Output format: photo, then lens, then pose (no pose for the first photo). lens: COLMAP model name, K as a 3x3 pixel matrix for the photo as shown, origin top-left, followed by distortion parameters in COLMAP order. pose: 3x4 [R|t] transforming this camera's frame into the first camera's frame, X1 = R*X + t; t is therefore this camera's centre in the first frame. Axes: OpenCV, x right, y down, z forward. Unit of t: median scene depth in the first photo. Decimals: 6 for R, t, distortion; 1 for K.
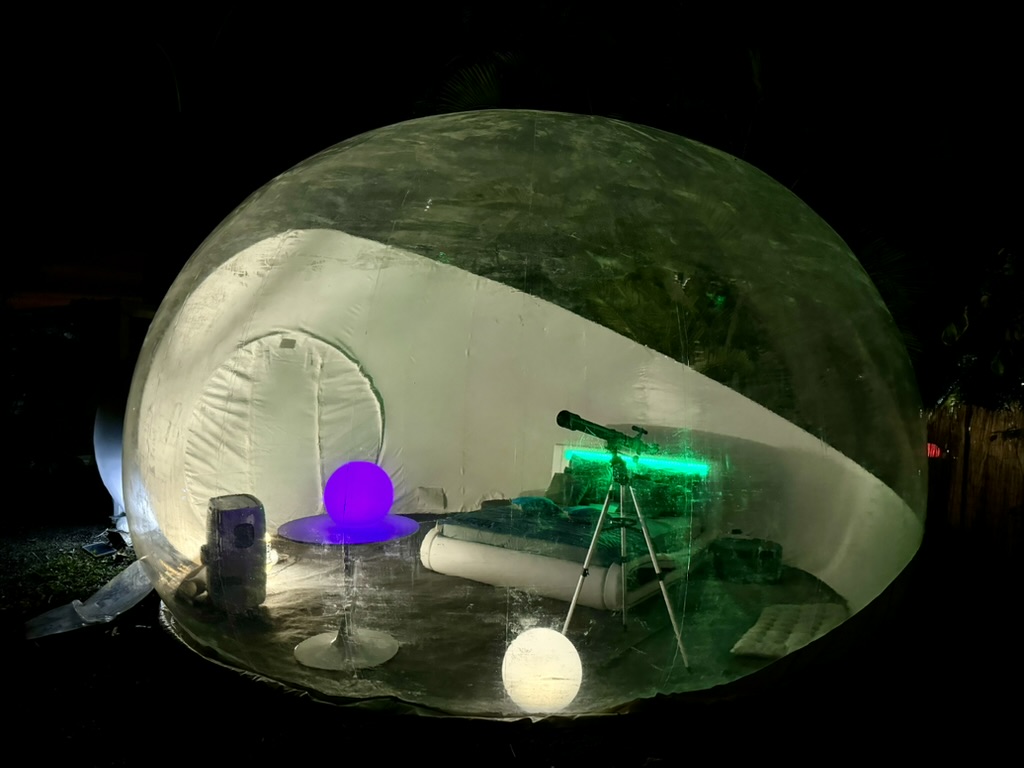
lens RADIAL K [[725.2, 0, 521.0], [0, 725.2, 380.4], [0, 0, 1]] dist [0.157359, -0.224972]
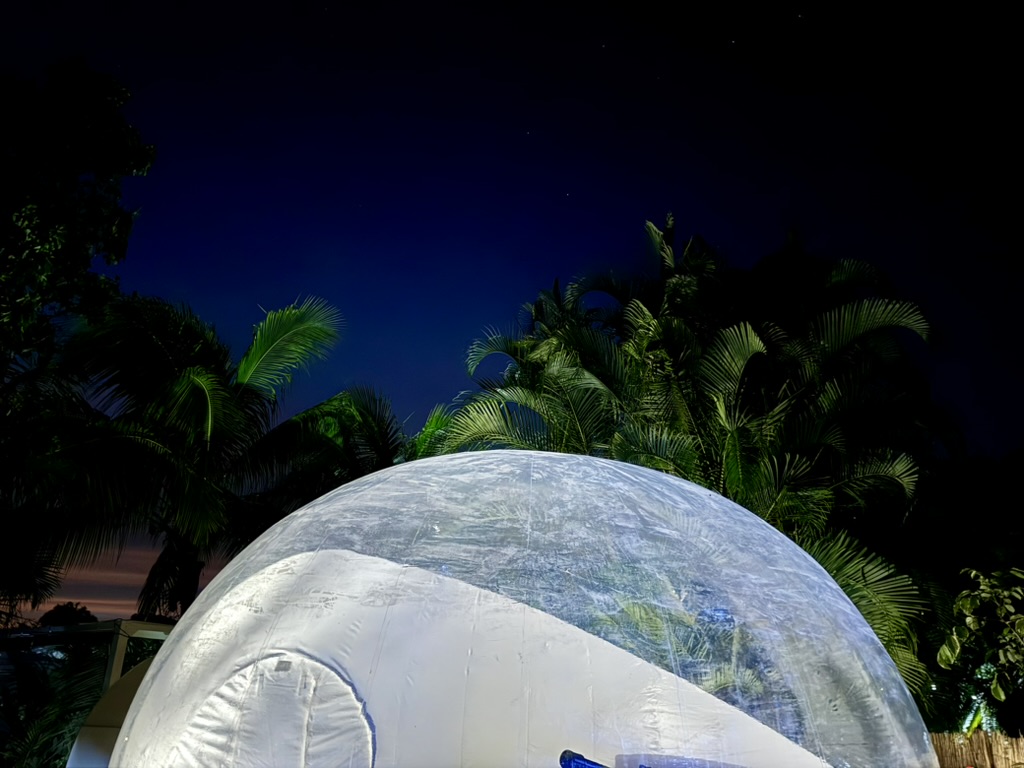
lens RADIAL K [[725.2, 0, 521.0], [0, 725.2, 380.4], [0, 0, 1]] dist [0.157359, -0.224972]
pose [[0.999937, -0.011156, 0.001020, 0.003043], [0.010697, 0.923822, -0.382674, -0.034252], [0.003327, 0.382661, 0.923883, -0.098796]]
